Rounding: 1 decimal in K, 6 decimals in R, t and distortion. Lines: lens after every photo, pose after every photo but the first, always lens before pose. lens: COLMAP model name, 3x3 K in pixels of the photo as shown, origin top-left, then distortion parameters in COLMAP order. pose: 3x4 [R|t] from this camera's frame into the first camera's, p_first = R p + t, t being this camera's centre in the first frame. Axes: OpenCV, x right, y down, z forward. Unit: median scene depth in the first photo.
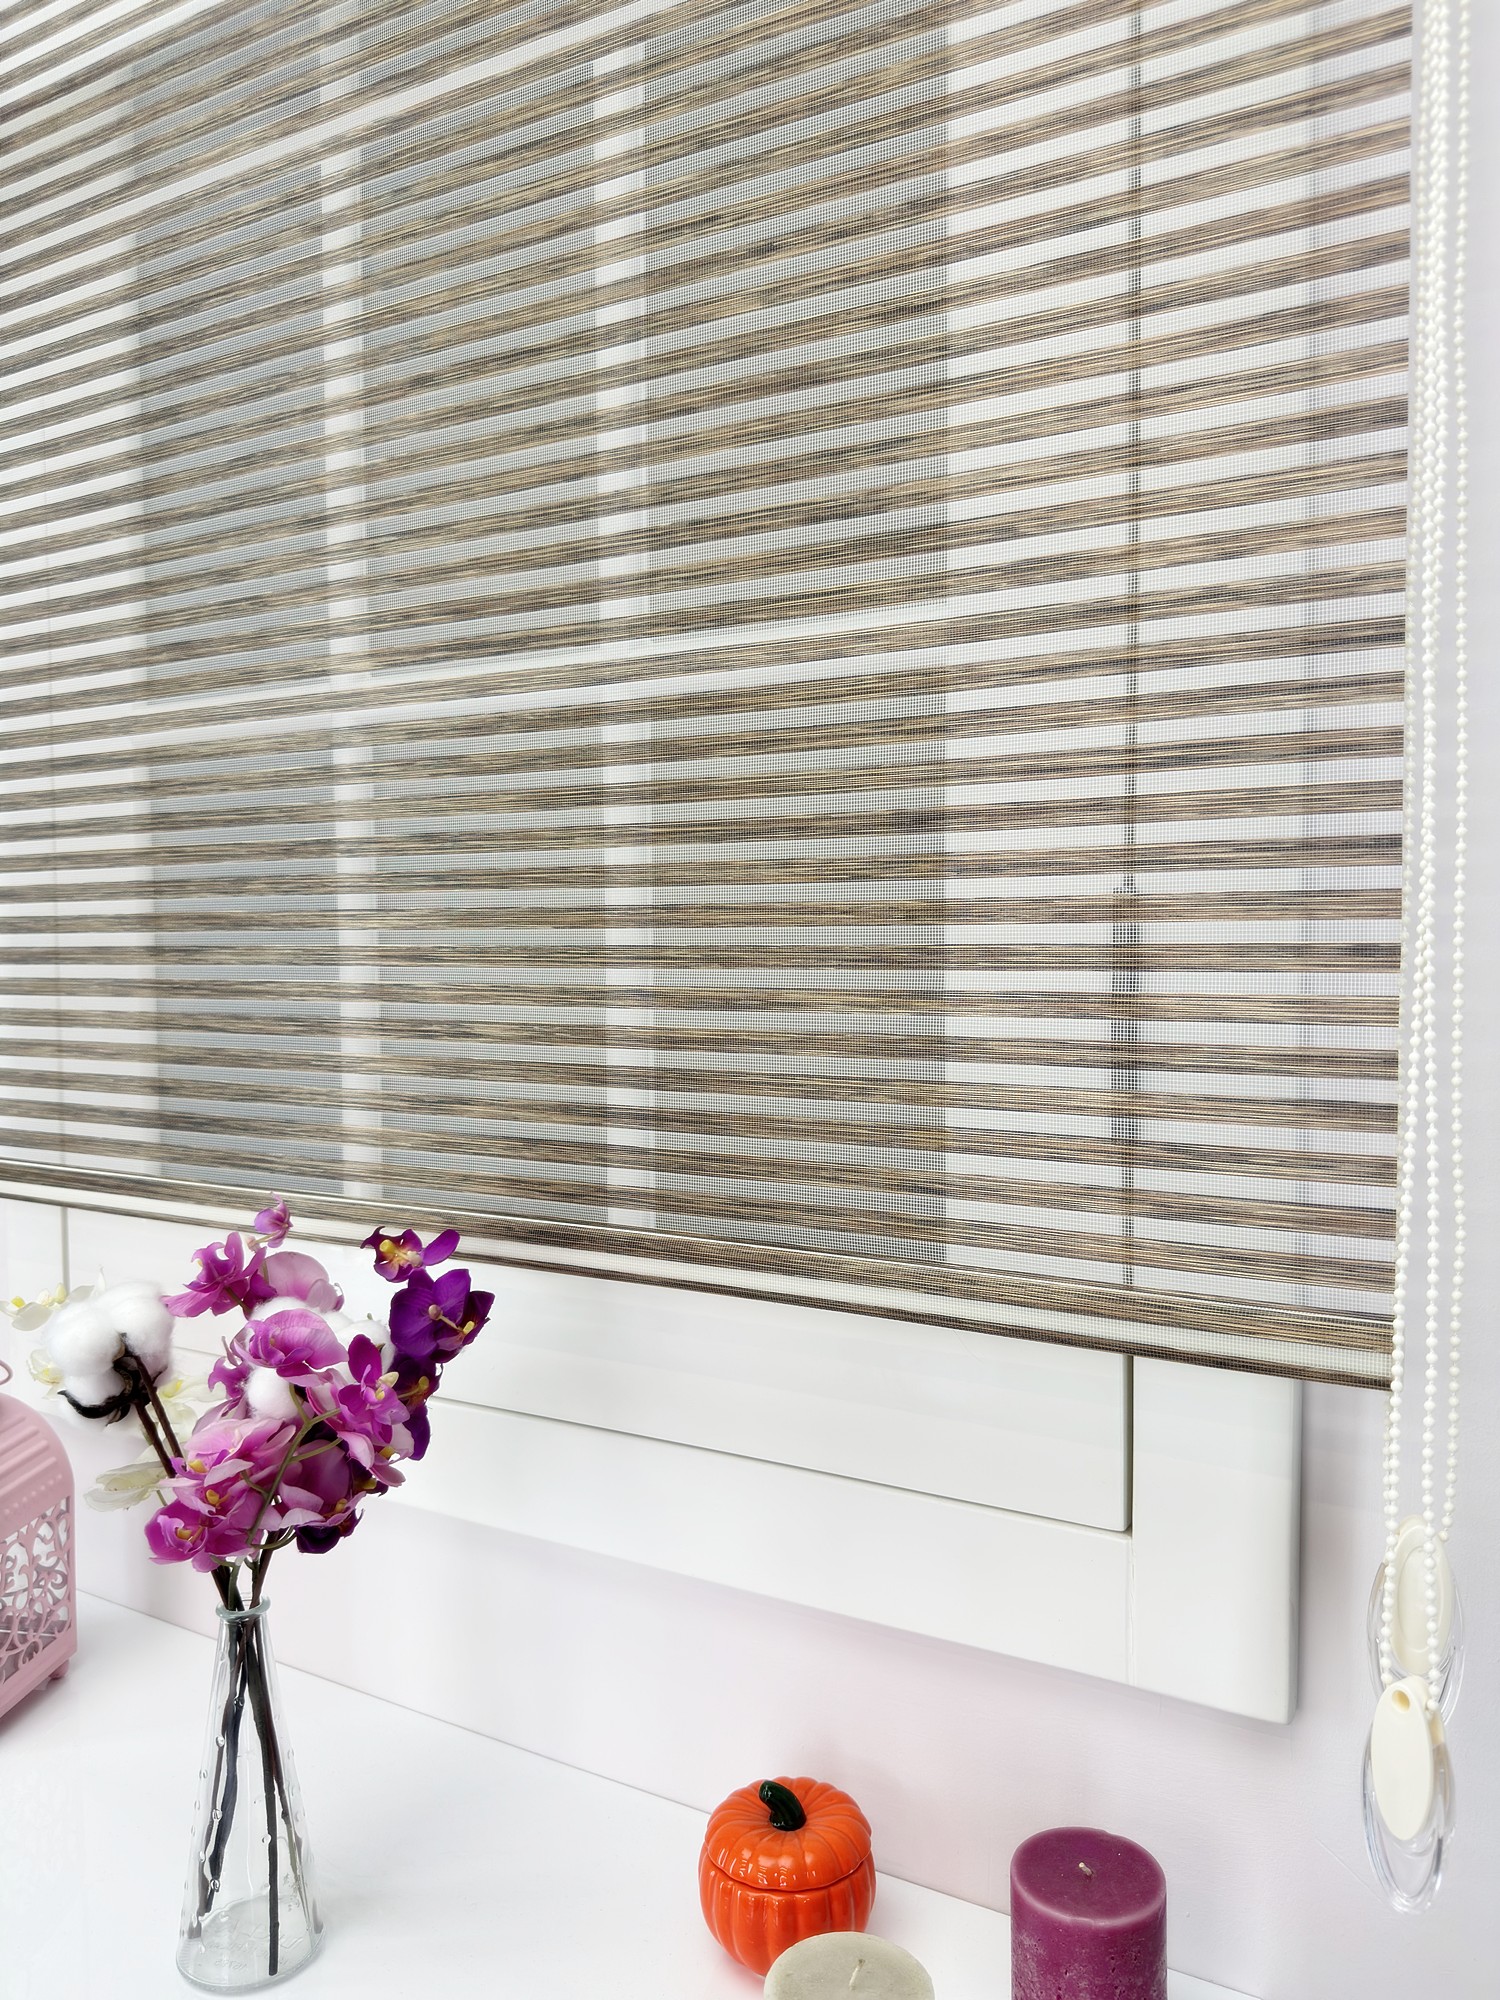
lens RADIAL K [[1424.3, 0, 740.8], [0, 1424.3, 1011.3], [0, 0, 1]] dist [-0.002549, -0.005867]
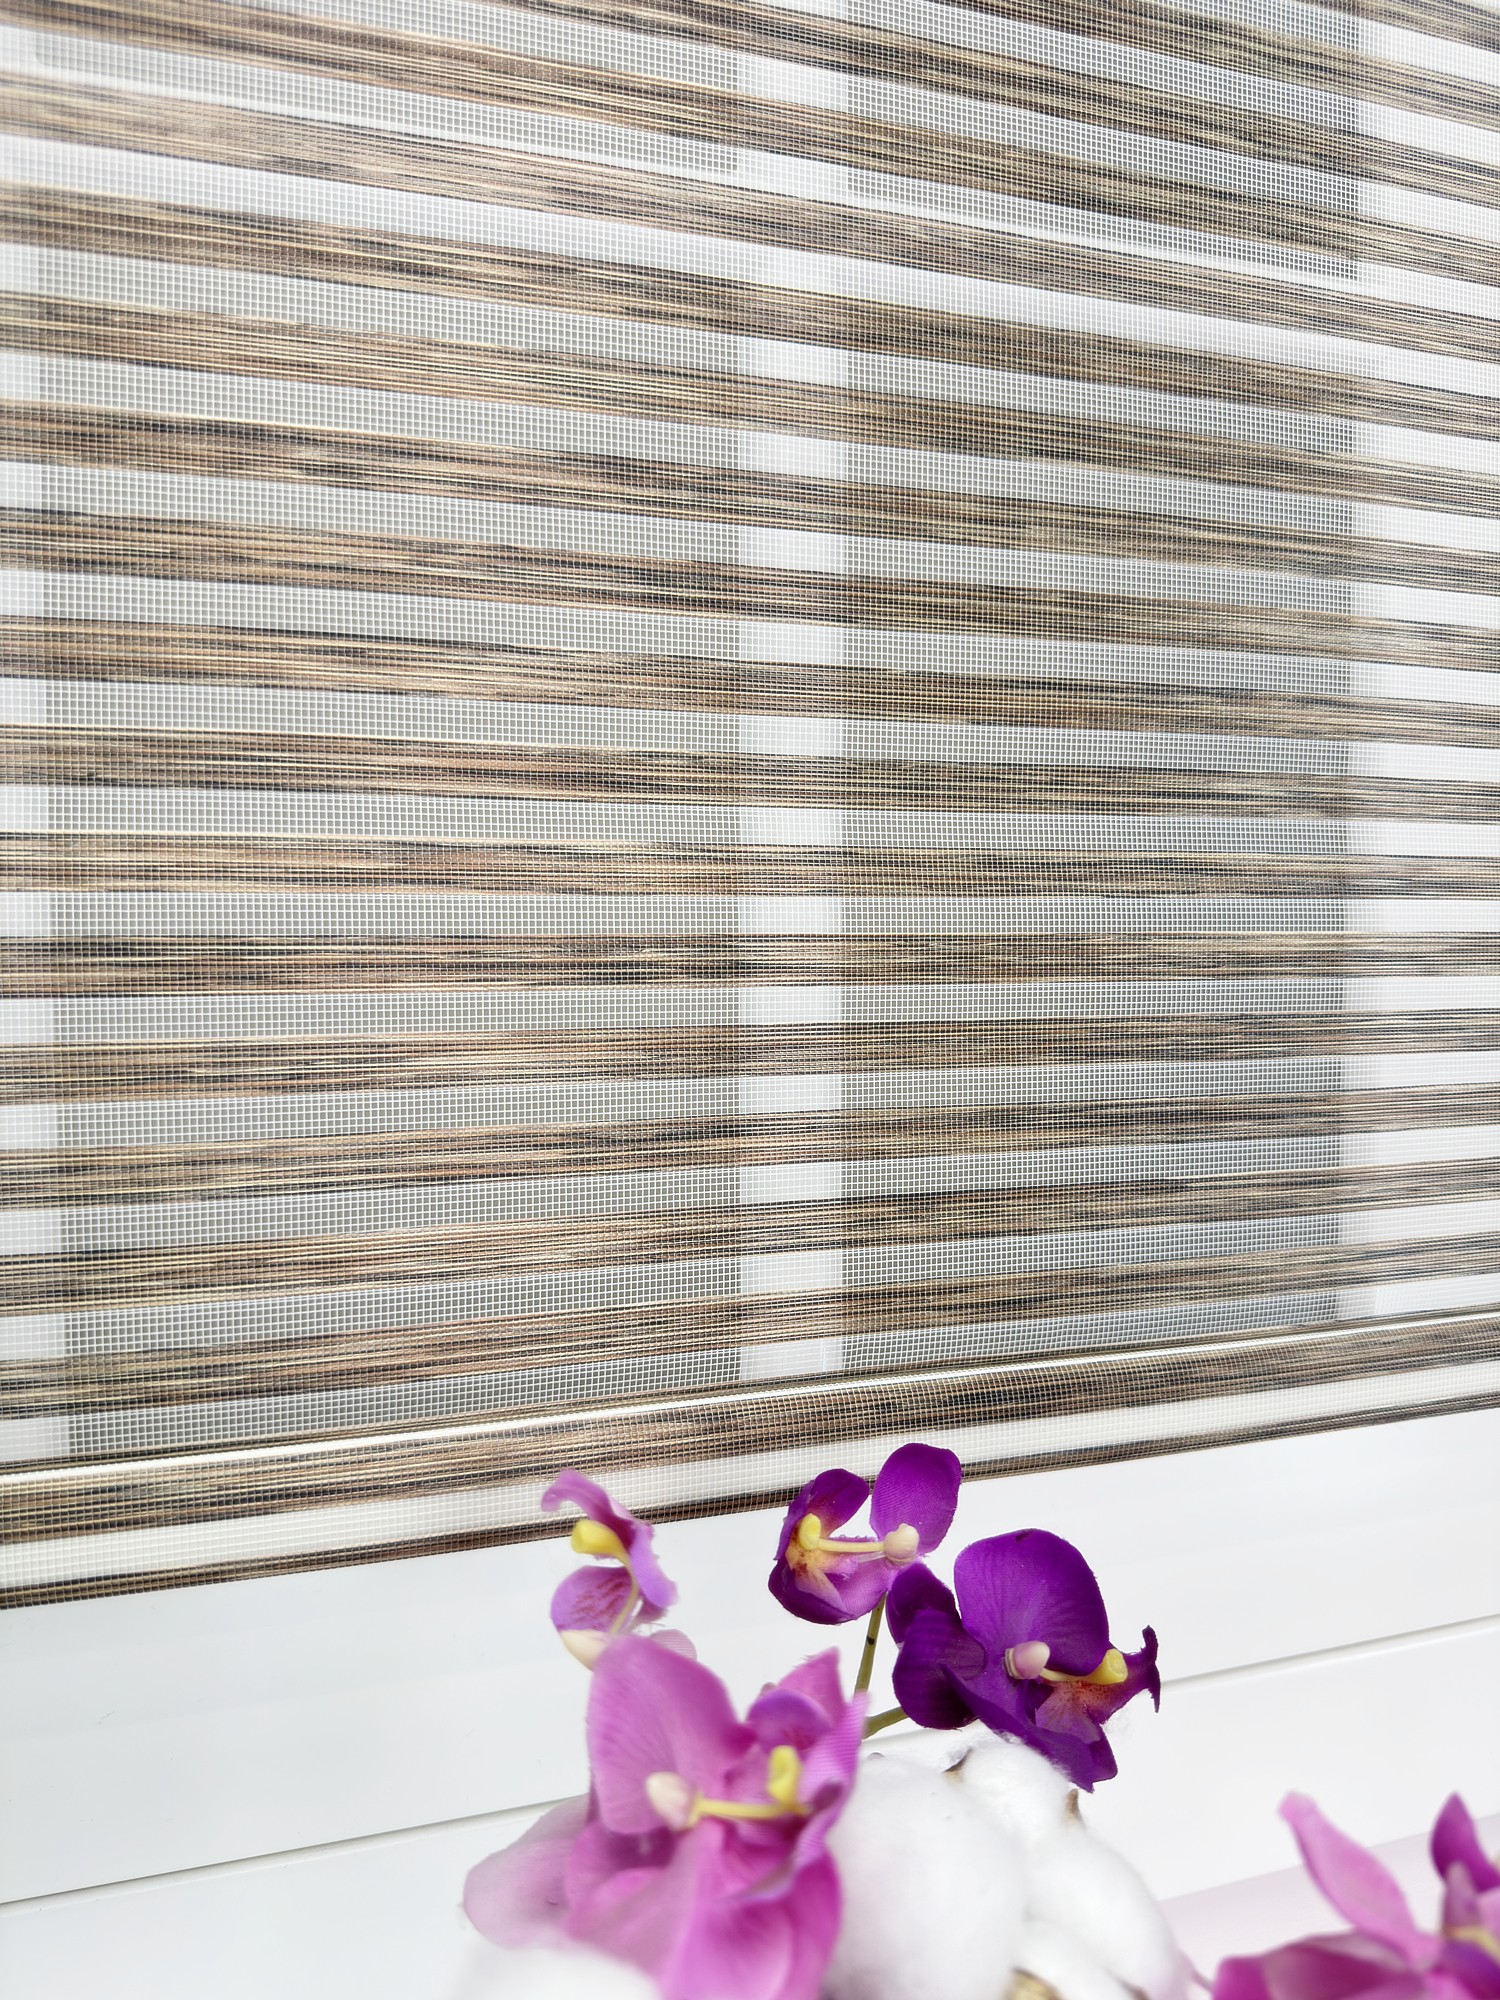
lens RADIAL K [[1424.3, 0, 740.8], [0, 1424.3, 1011.3], [0, 0, 1]] dist [-0.002549, -0.005867]
pose [[0.681754, -0.043540, 0.730285, -0.516448], [0.033978, 0.999035, 0.027843, 0.018019], [-0.730792, 0.005832, 0.682575, 0.747510]]
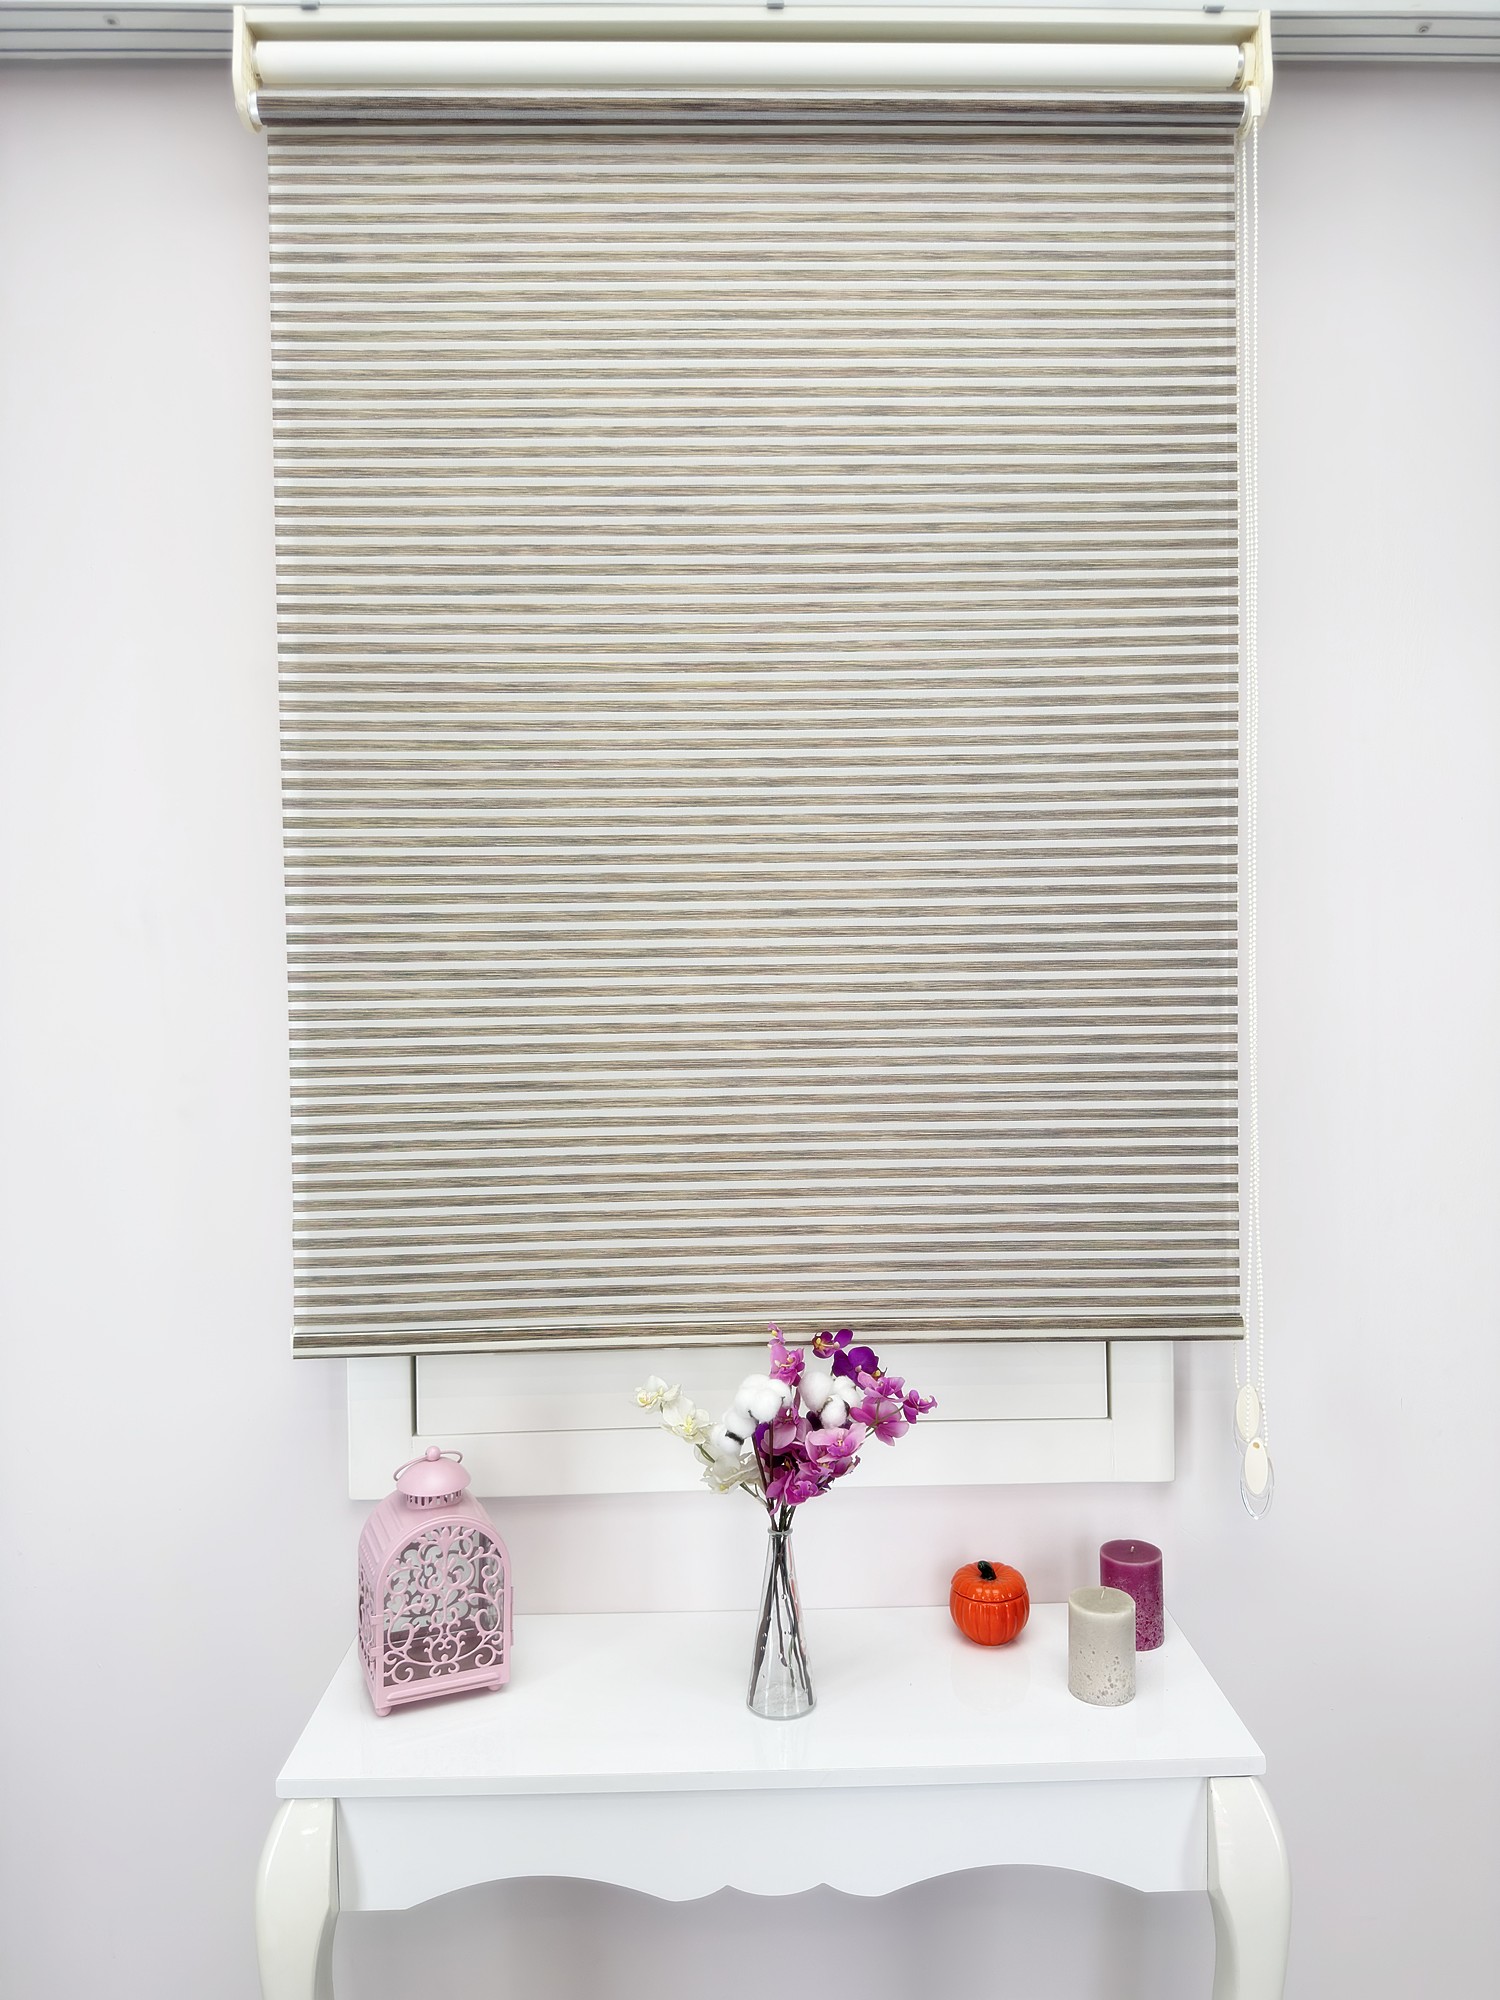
lens RADIAL K [[1408.5, 0, 757.8], [0, 1408.5, 1000.3], [0, 0, 1]] dist [0.056182, -0.001022]
pose [[0.864498, -0.024512, 0.502038, -1.323520], [0.035690, 0.999283, -0.012669, -0.303685], [-0.501367, 0.028870, 0.864753, -0.737263]]
